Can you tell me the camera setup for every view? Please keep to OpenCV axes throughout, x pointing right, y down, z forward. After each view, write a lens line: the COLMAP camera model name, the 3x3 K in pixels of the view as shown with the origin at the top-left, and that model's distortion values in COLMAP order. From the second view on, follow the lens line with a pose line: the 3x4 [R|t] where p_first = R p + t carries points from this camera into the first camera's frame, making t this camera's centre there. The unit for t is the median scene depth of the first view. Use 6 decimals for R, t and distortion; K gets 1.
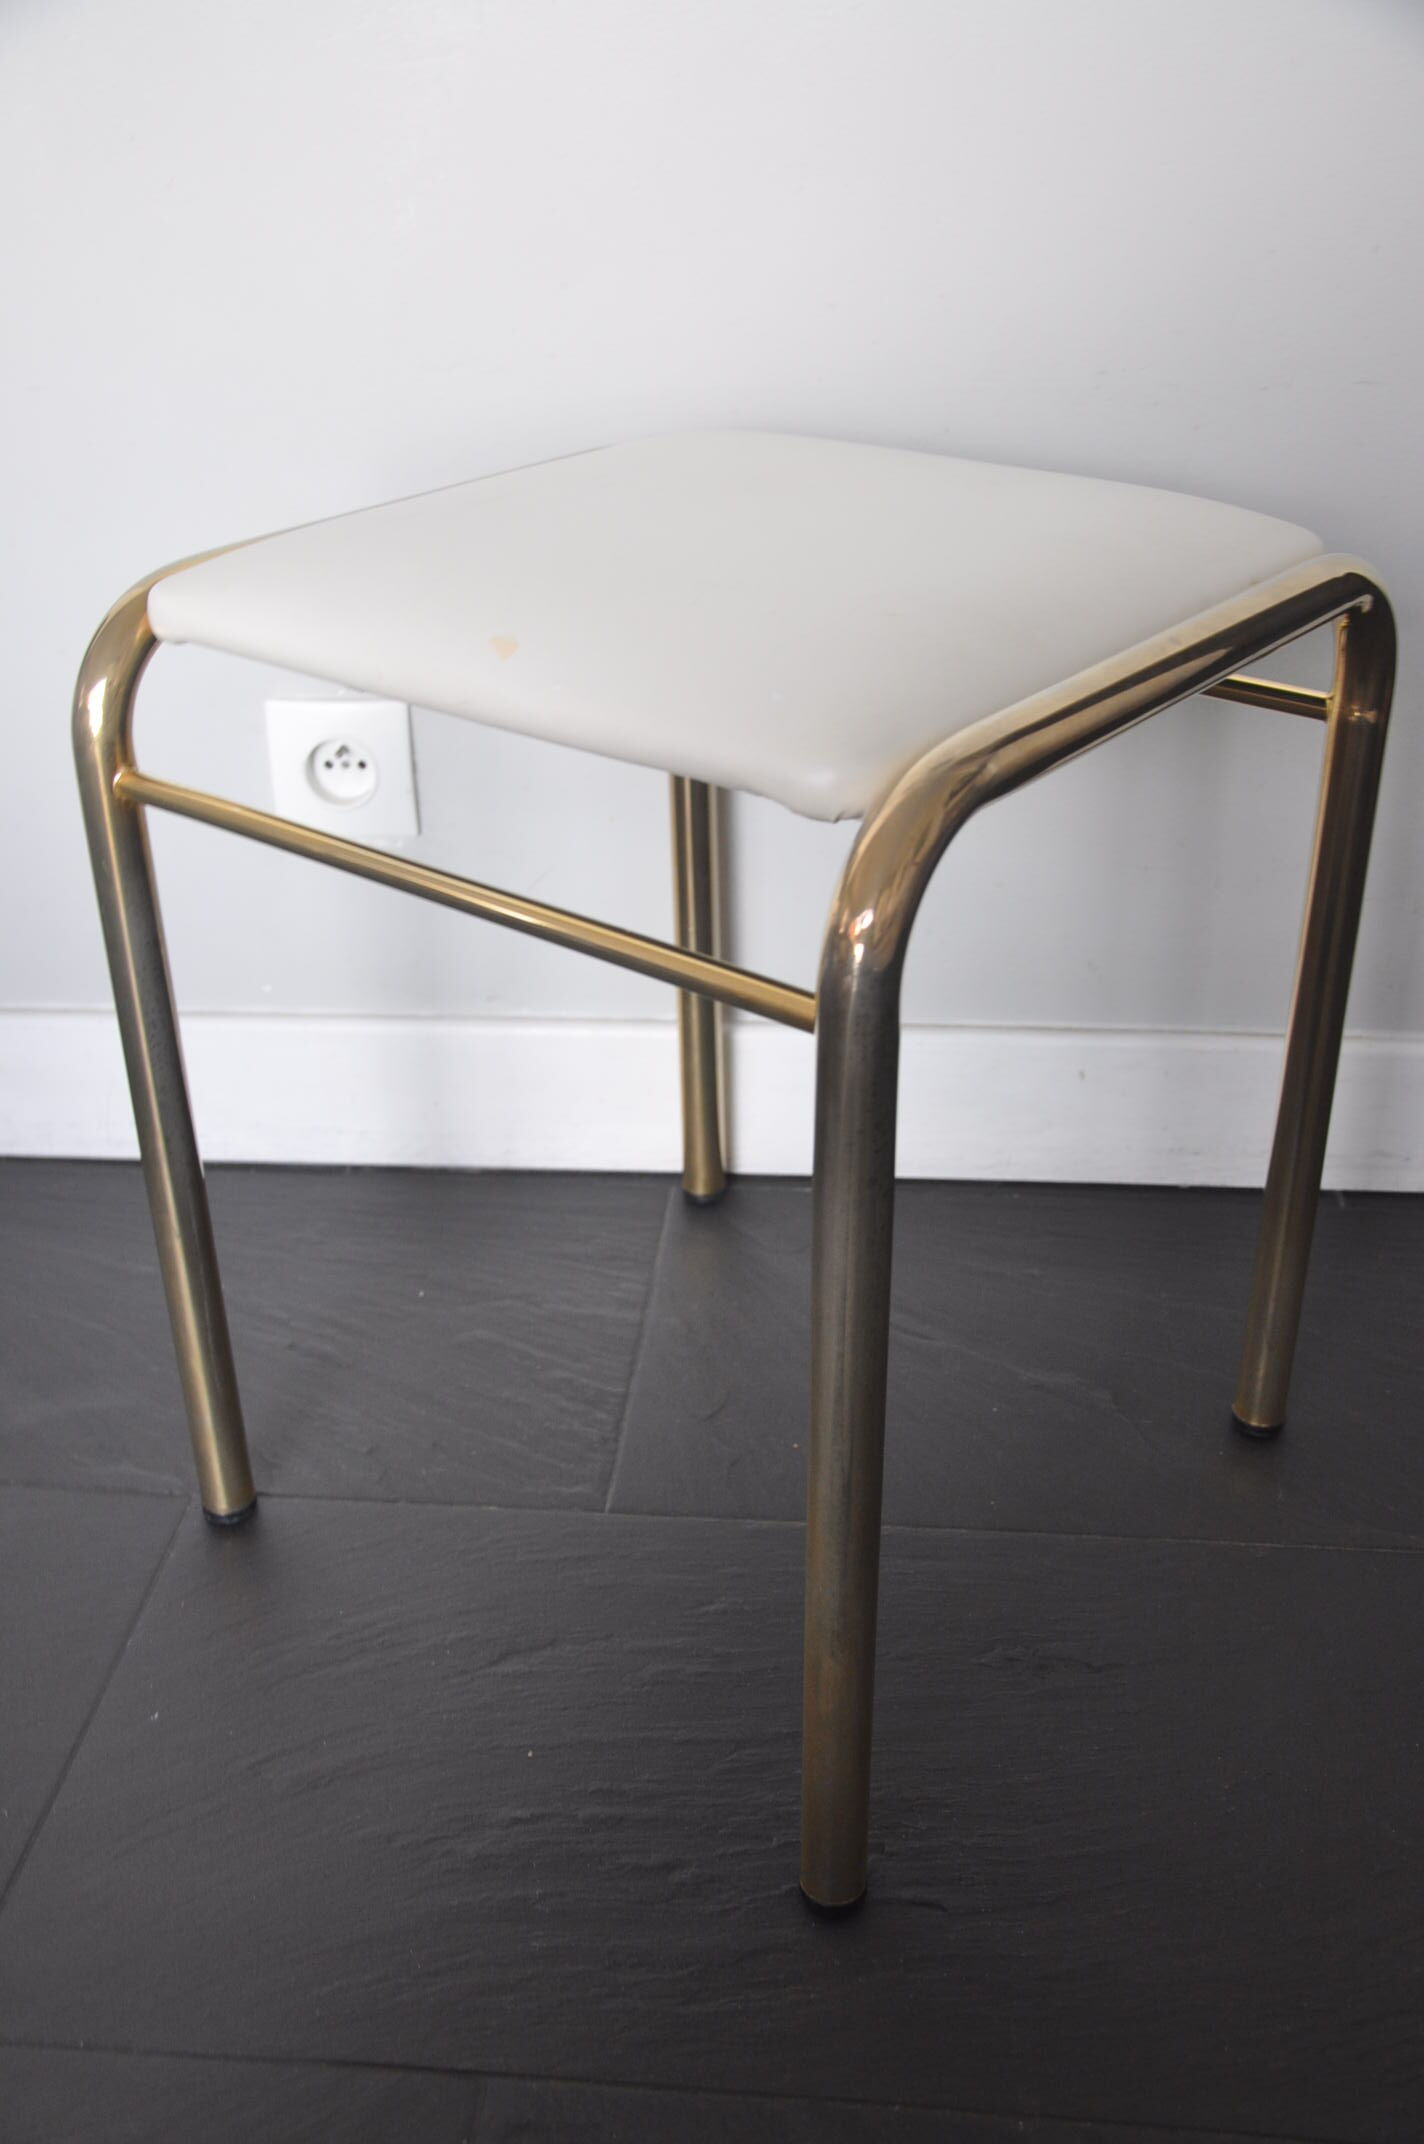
lens RADIAL K [[2043.6, 0, 712.0], [0, 2043.6, 1072.0], [0, 0, 1]] dist [-0.055393, 0.082858]
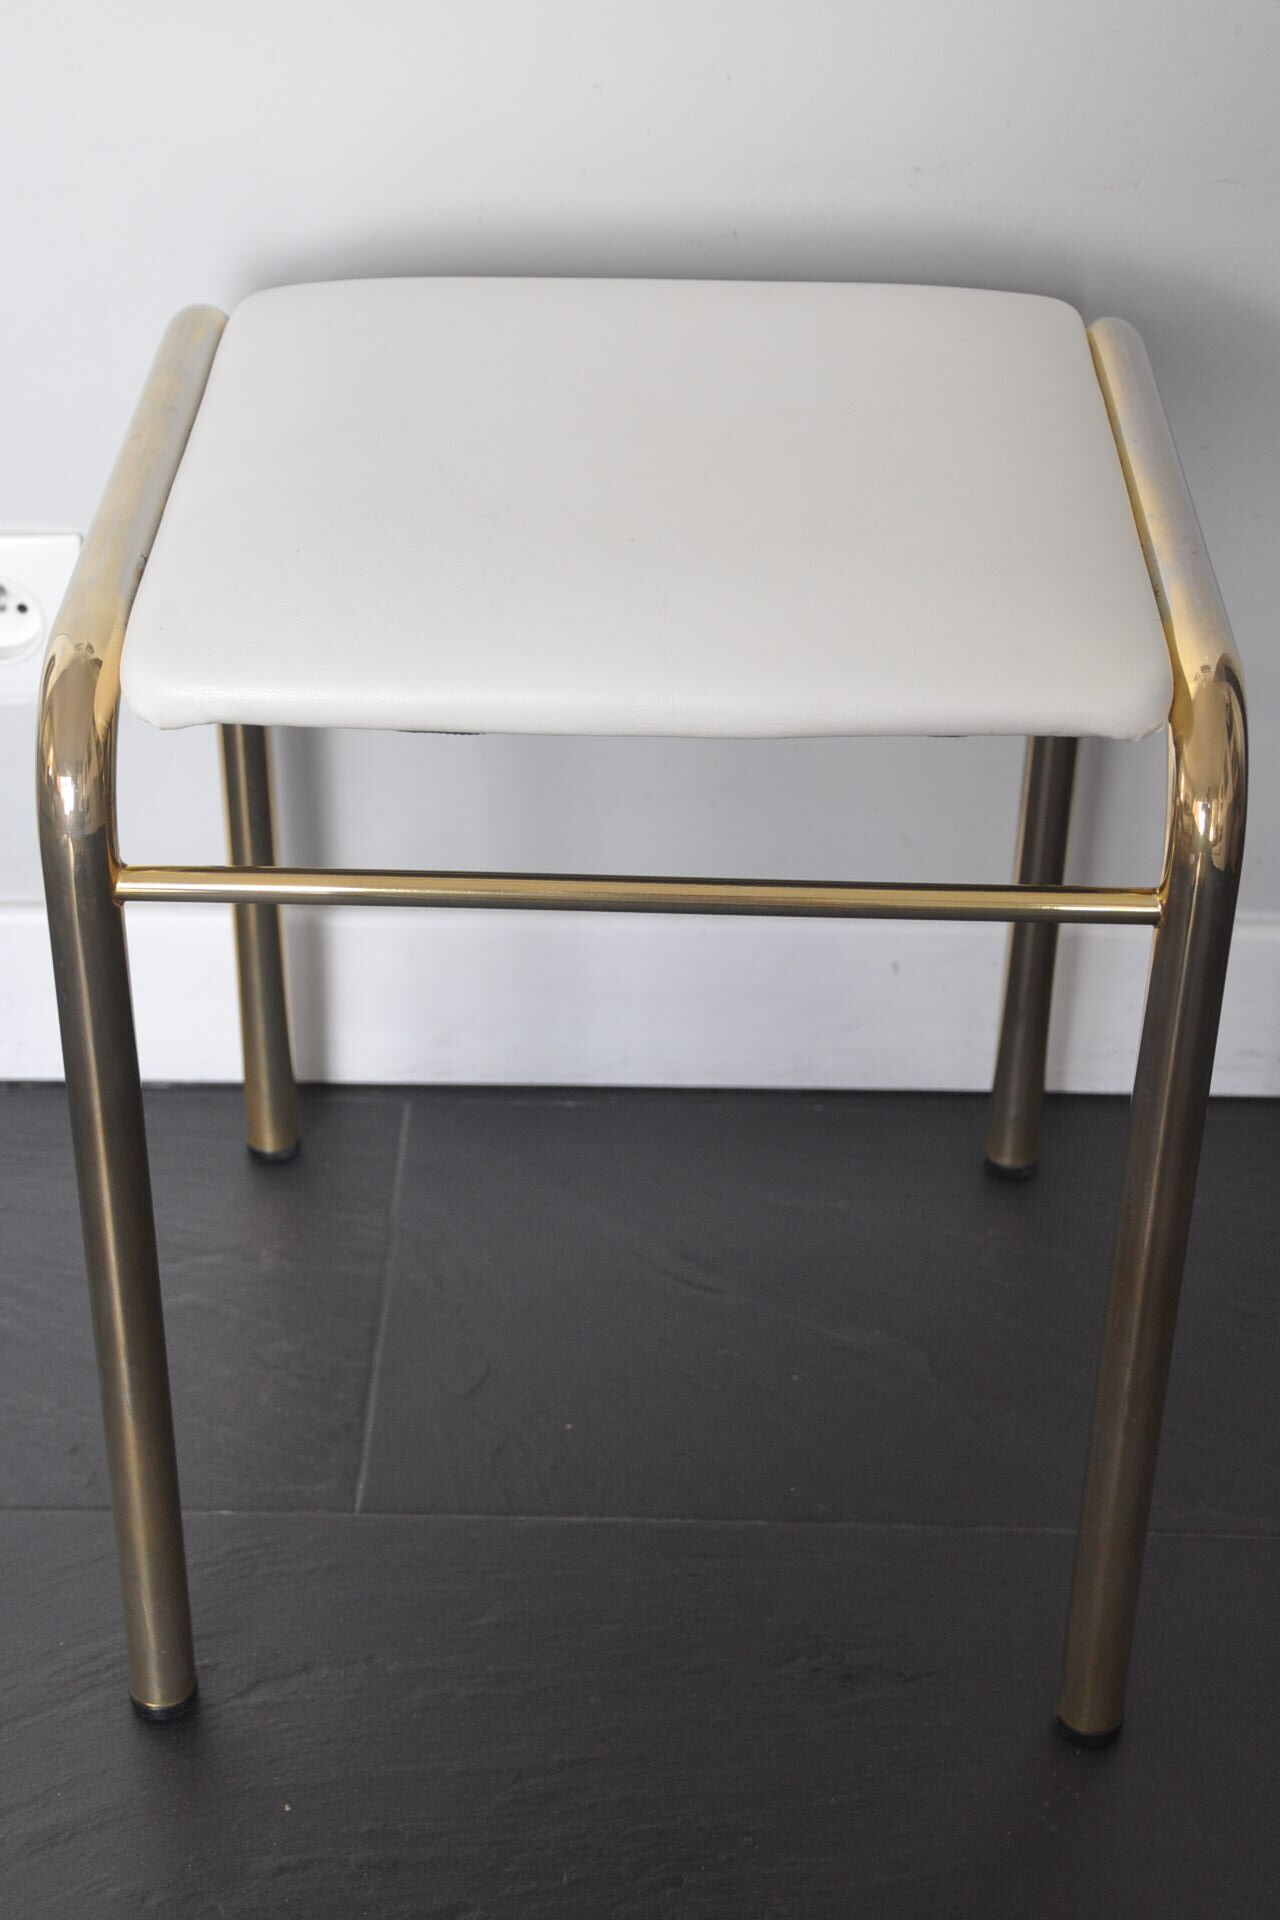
lens RADIAL K [[3149.5, 0, 603.6], [0, 3149.5, 977.7], [0, 0, 1]] dist [0.166341, 0.159180]
pose [[0.996949, -0.016550, 0.076286, -0.045428], [0.010221, 0.996528, 0.082624, -0.123854], [-0.077389, -0.081592, 0.993657, -0.341062]]
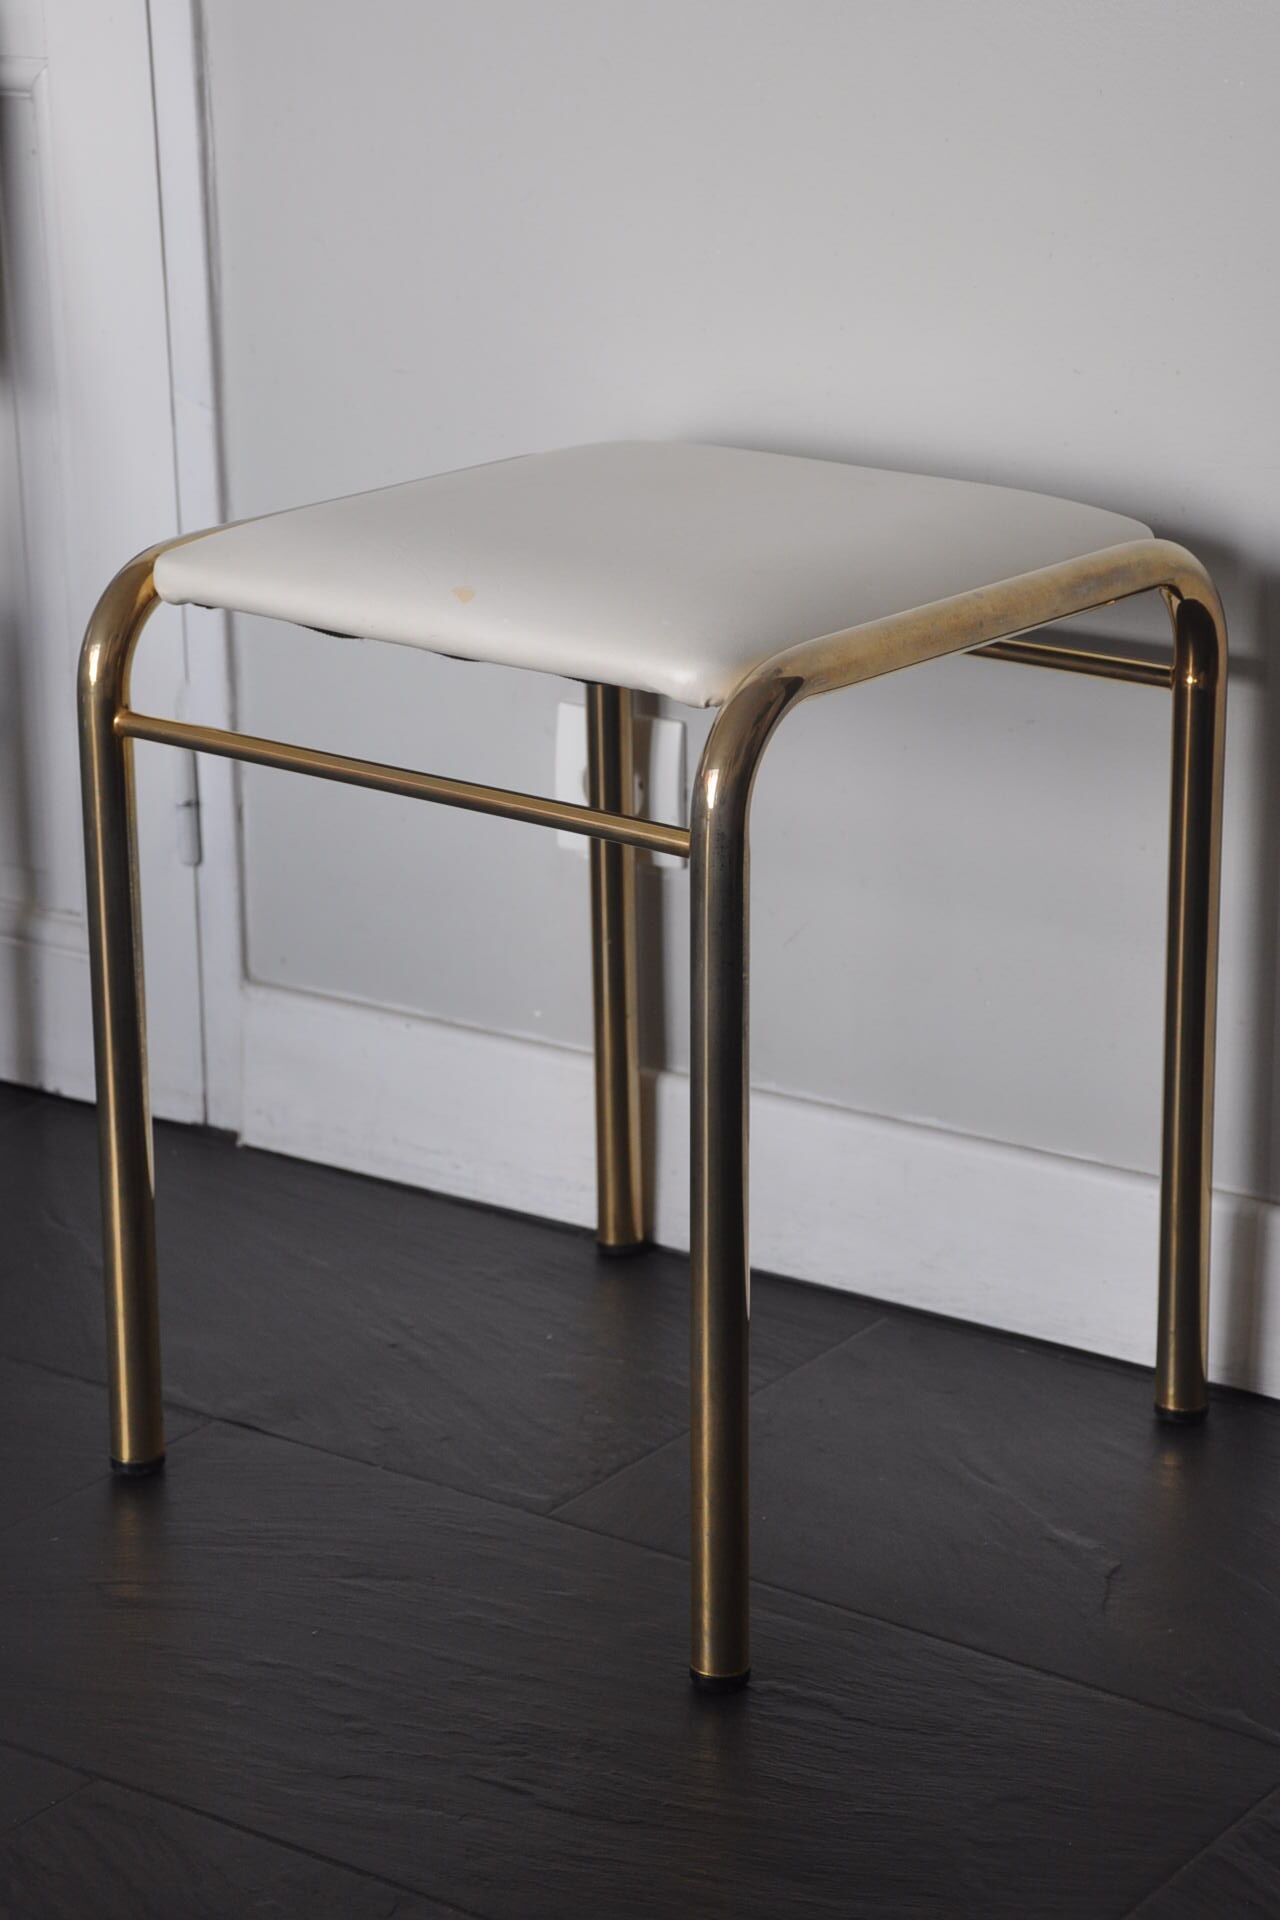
lens RADIAL K [[4228.5, 0, 681.2], [0, 4228.5, 965.9], [0, 0, 1]] dist [0.216656, 0.101670]
pose [[0.865511, 0.162866, -0.473671, 0.919005], [-0.245738, 0.962101, -0.118215, 0.184070], [0.436467, 0.218715, 0.872732, -0.803306]]
